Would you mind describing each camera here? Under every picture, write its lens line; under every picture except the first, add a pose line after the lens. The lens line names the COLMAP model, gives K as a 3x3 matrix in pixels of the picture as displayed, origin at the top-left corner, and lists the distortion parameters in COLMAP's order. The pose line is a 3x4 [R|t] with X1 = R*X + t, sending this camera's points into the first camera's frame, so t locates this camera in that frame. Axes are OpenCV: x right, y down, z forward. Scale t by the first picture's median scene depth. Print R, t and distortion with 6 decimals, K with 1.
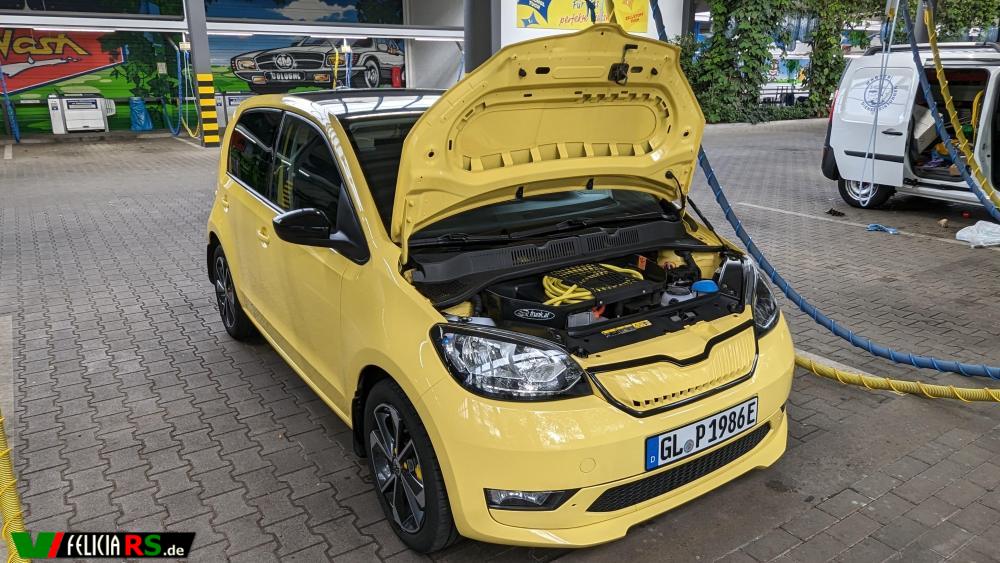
lens RADIAL K [[688.0, 0, 500.0], [0, 688.0, 281.5], [0, 0, 1]] dist [-0.002606, 0.001096]
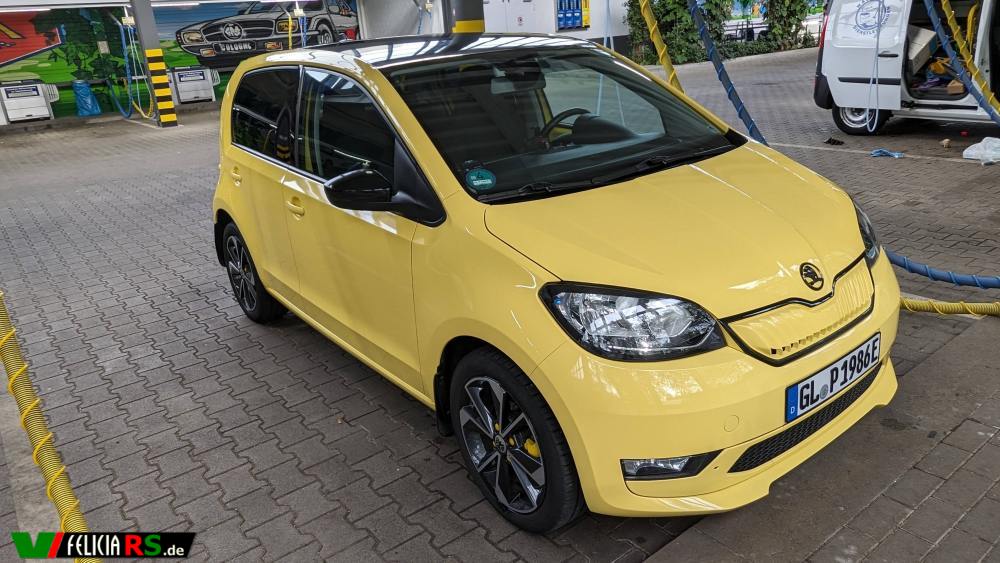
lens RADIAL K [[688.0, 0, 500.0], [0, 688.0, 281.5], [0, 0, 1]] dist [-0.002606, 0.001096]
pose [[0.995192, -0.086963, 0.045069, -0.099093], [0.084222, 0.994668, 0.059518, 0.000409], [-0.050004, -0.055436, 0.997209, 0.058653]]
